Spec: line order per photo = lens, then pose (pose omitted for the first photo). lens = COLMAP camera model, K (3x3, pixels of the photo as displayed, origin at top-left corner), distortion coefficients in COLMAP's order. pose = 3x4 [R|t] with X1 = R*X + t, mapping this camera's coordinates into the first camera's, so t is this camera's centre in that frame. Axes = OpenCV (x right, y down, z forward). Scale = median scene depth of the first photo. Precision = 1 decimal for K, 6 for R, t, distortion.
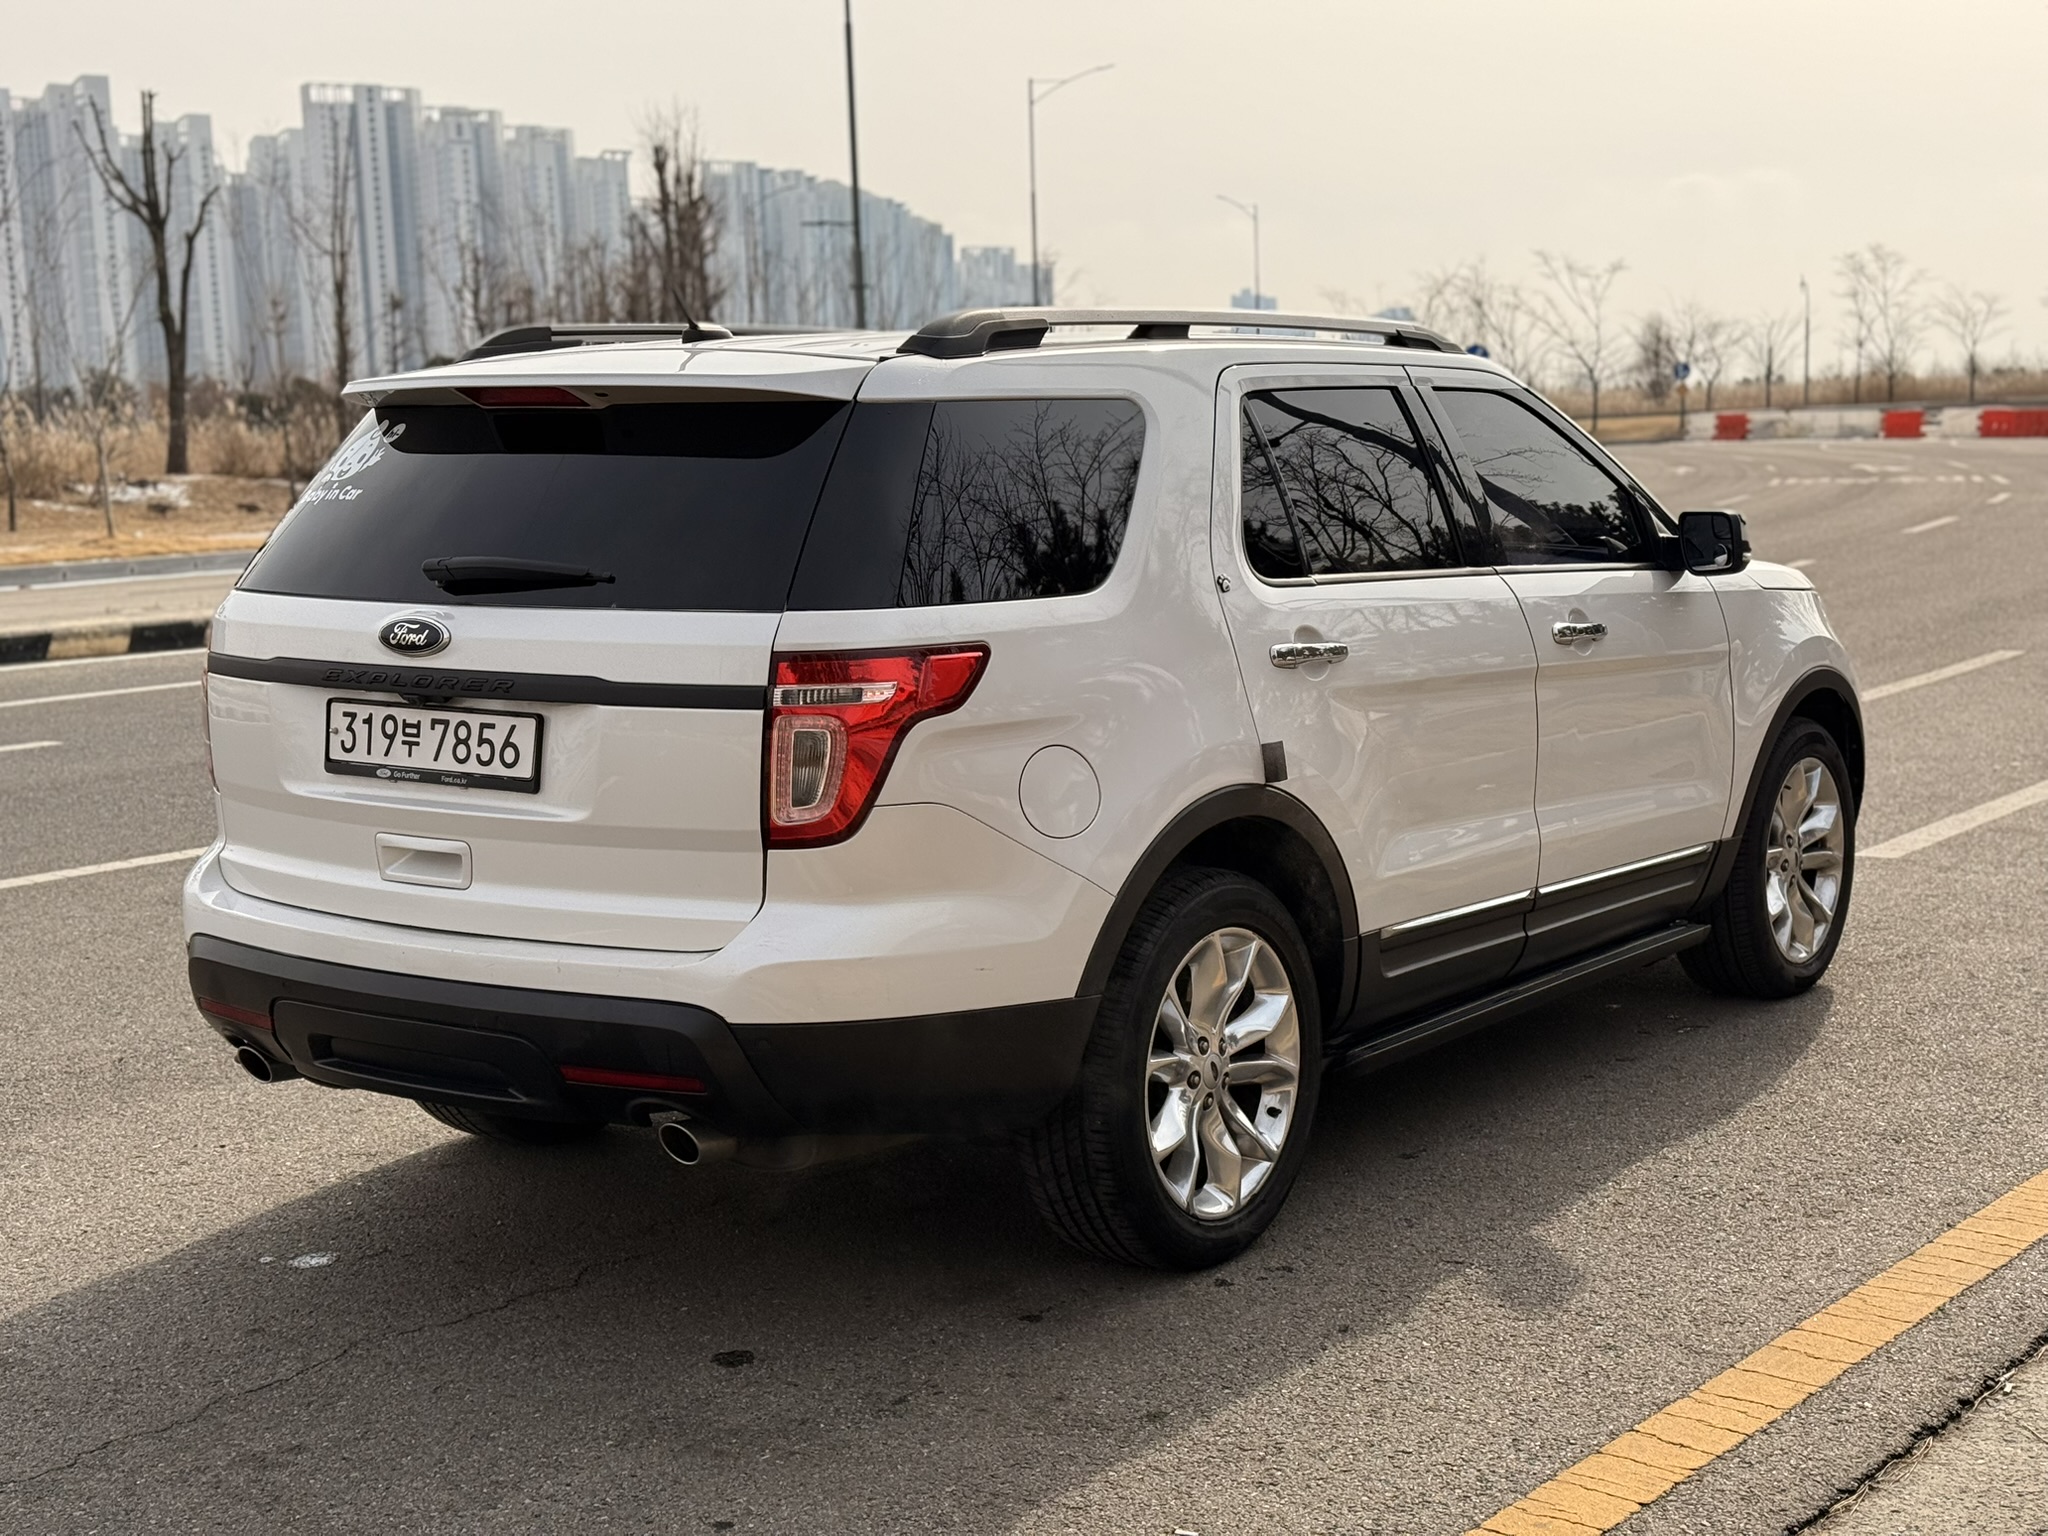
lens RADIAL K [[2800.5, 0, 1024.0], [0, 2800.5, 768.0], [0, 0, 1]] dist [0.191190, -0.291858]
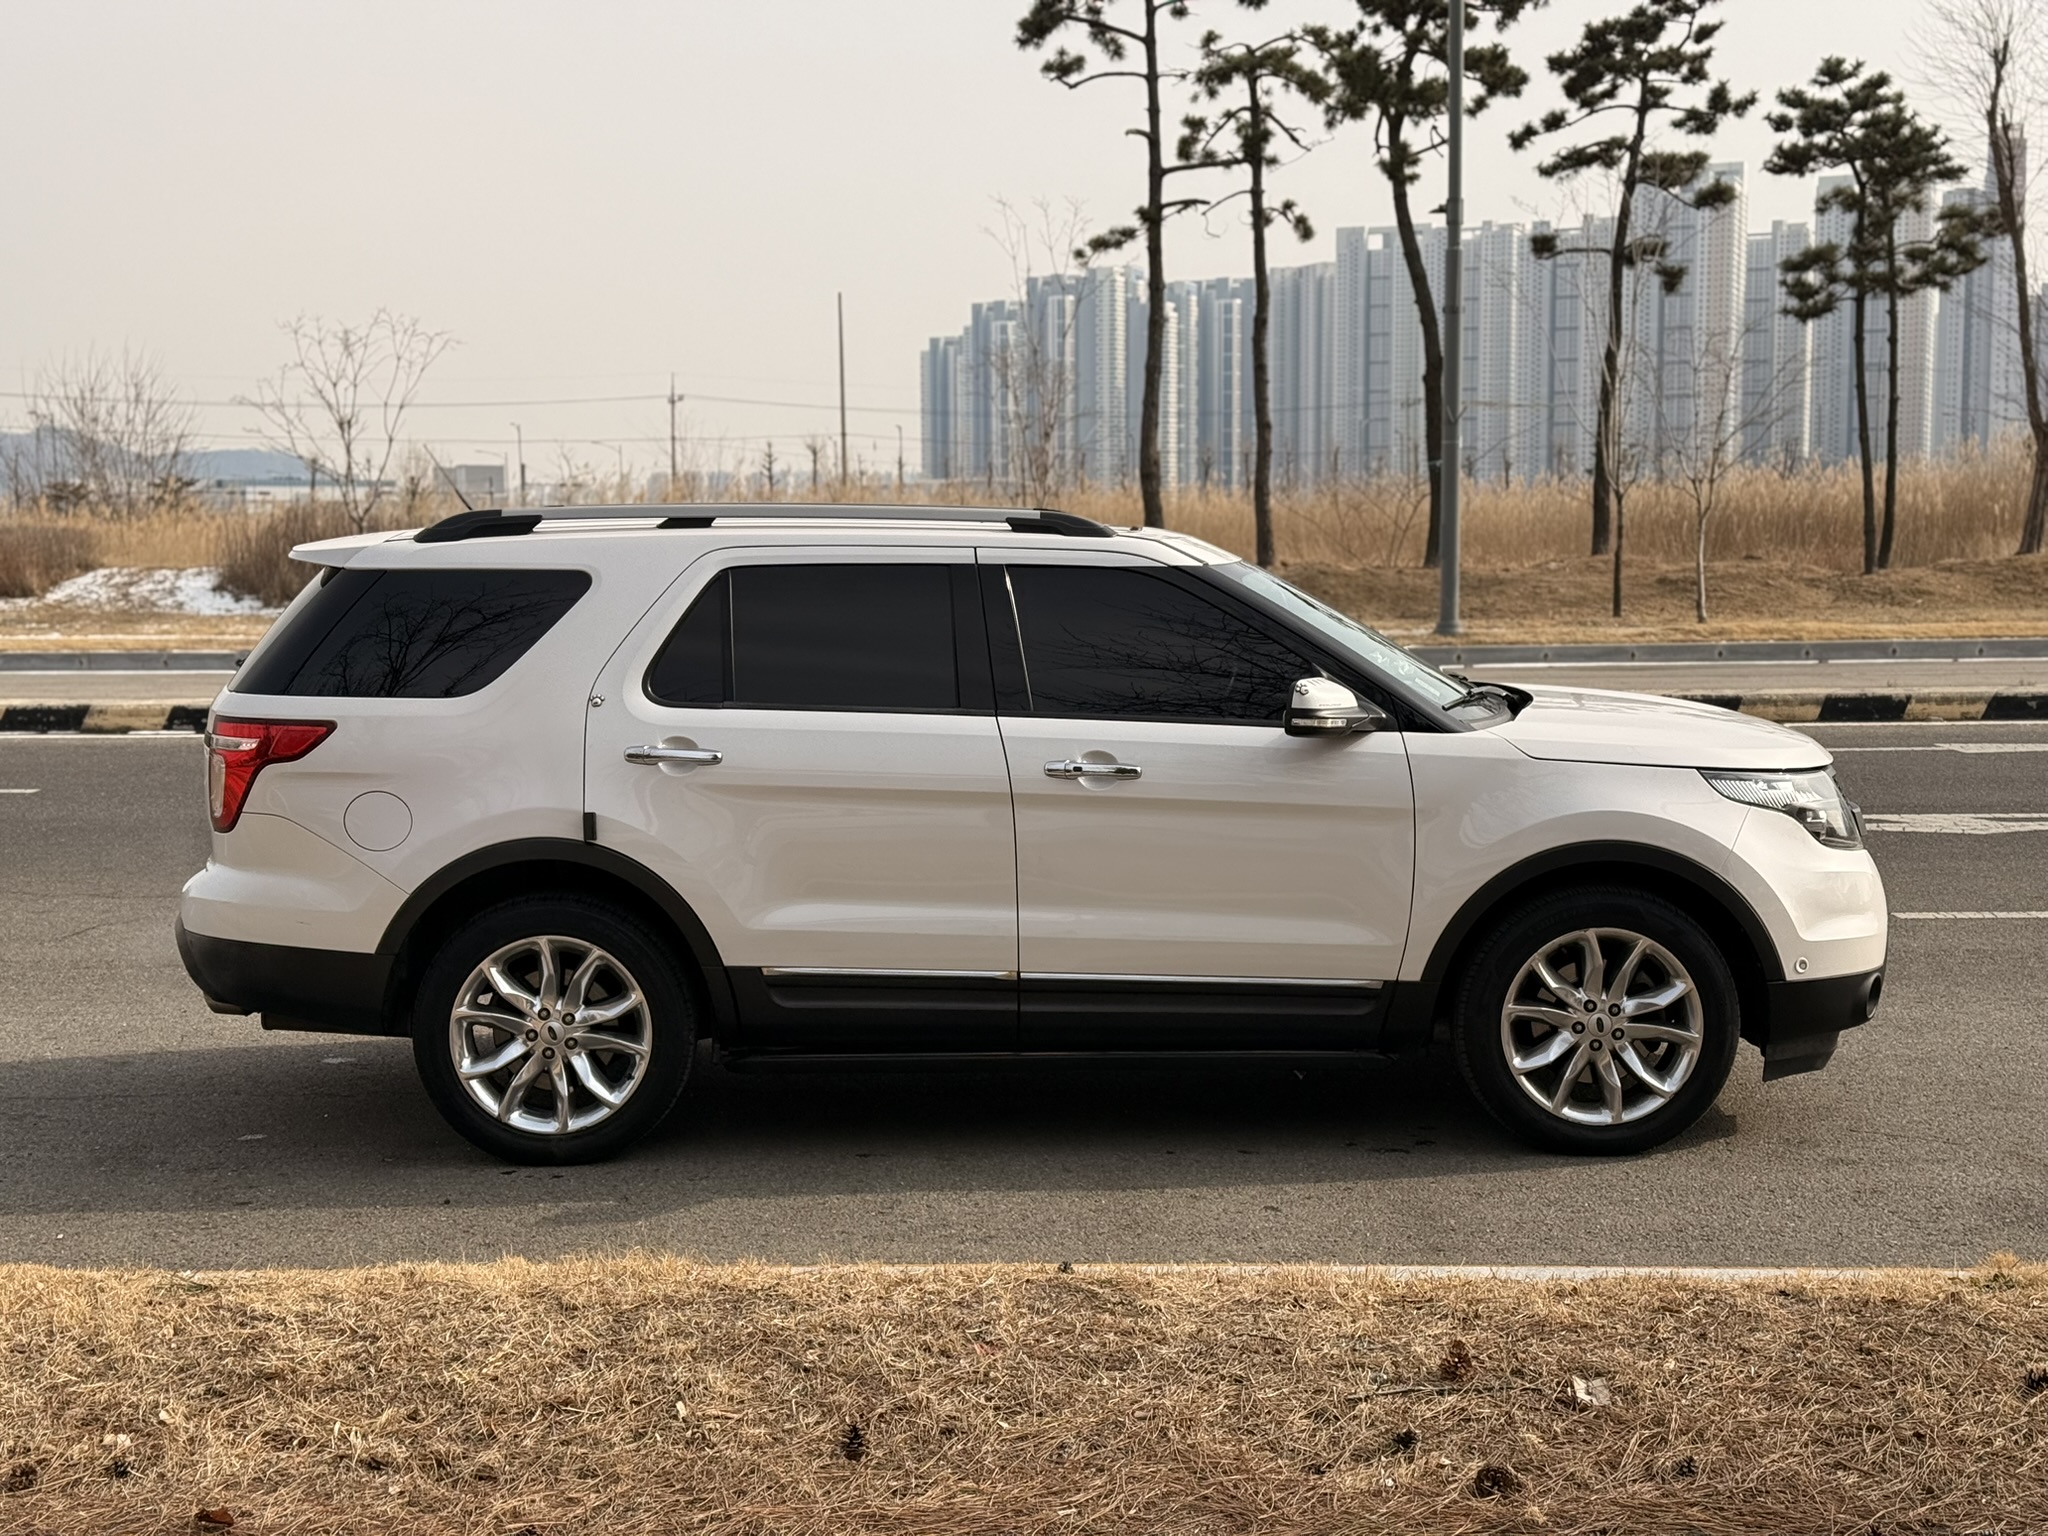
lens RADIAL K [[2800.5, 0, 1024.0], [0, 2800.5, 768.0], [0, 0, 1]] dist [0.191190, -0.291858]
pose [[0.607977, 0.095683, -0.788168, 1.369629], [-0.108155, 0.993439, 0.037174, -0.110672], [0.786554, 0.062643, 0.614336, 0.289578]]
